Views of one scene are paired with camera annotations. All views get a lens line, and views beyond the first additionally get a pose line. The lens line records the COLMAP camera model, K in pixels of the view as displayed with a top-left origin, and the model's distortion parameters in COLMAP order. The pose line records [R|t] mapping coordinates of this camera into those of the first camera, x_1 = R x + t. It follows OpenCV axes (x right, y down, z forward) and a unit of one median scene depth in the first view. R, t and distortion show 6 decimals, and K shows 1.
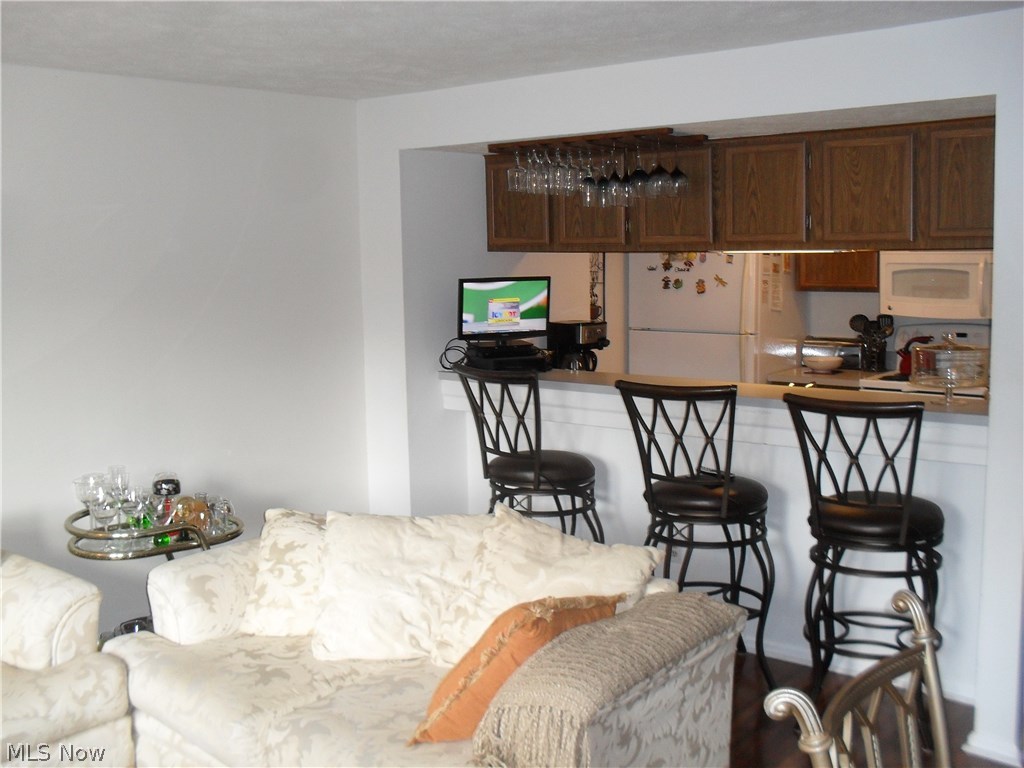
lens RADIAL K [[1093.1, 0, 494.7], [0, 1093.1, 382.8], [0, 0, 1]] dist [-0.216462, 0.271355]
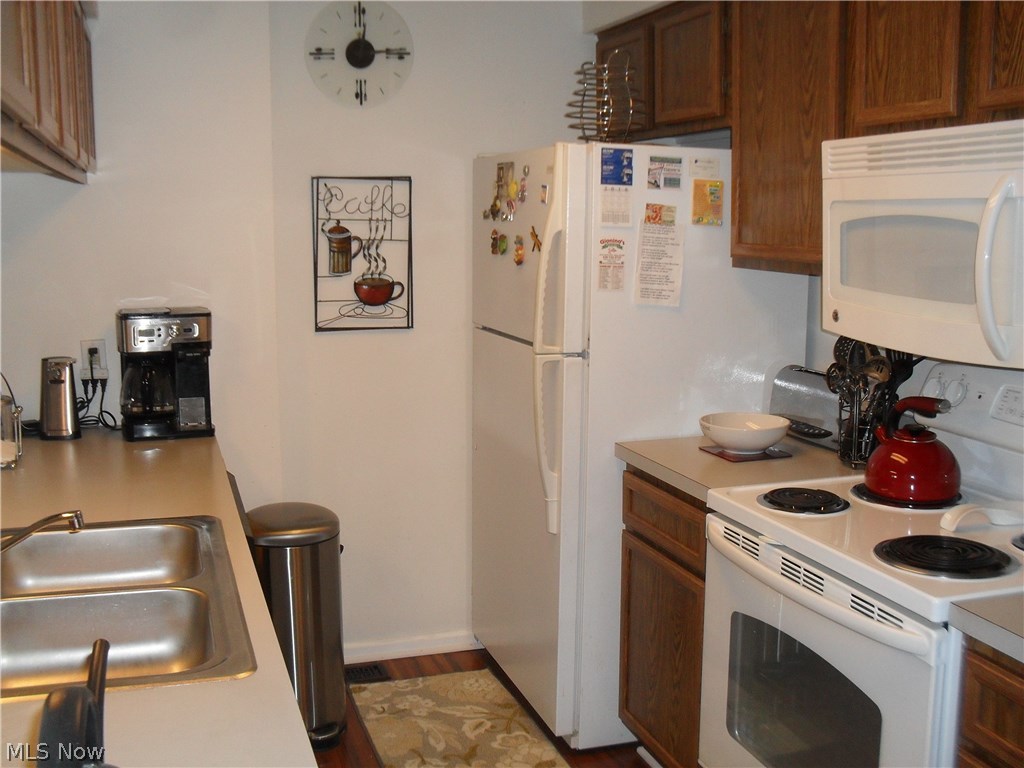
lens RADIAL K [[1093.1, 0, 494.7], [0, 1093.1, 382.8], [0, 0, 1]] dist [-0.216462, 0.271355]
pose [[0.850443, 0.093186, -0.517749, 0.691297], [-0.073774, 0.995586, 0.058010, -0.087091], [0.520869, -0.011138, 0.853564, 0.875841]]
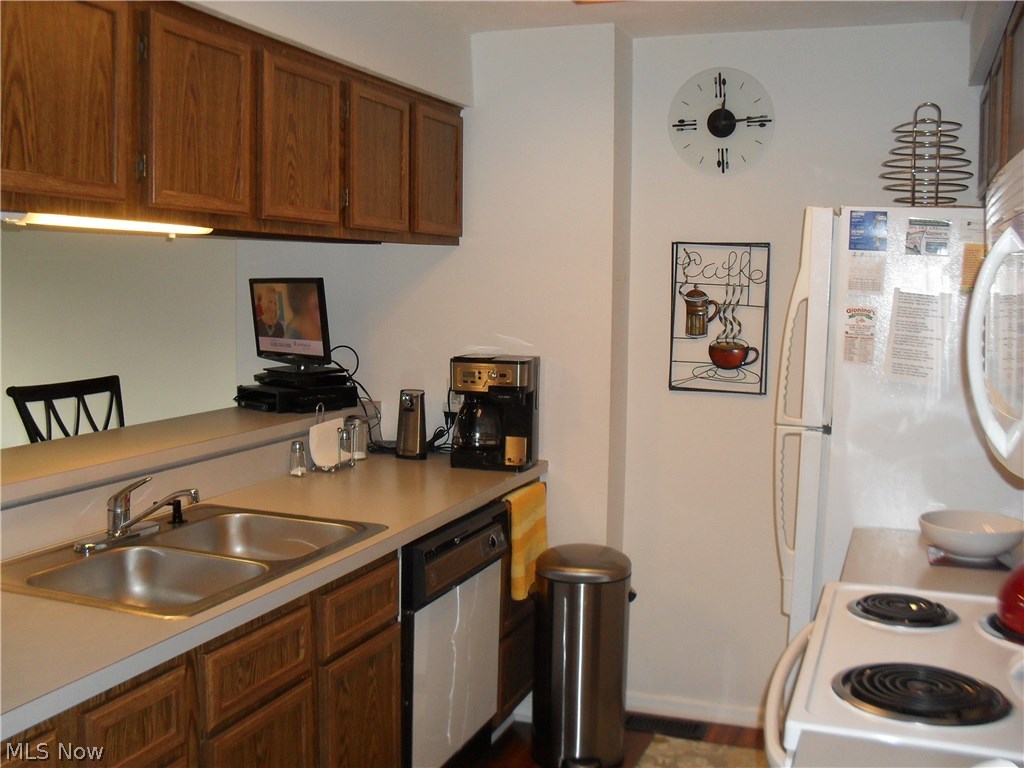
lens RADIAL K [[1093.1, 0, 494.7], [0, 1093.1, 382.8], [0, 0, 1]] dist [-0.216462, 0.271355]
pose [[0.343884, 0.107814, -0.932802, 0.904533], [-0.131957, 0.989078, 0.065671, -0.112287], [0.929694, 0.100506, 0.354355, 1.079481]]
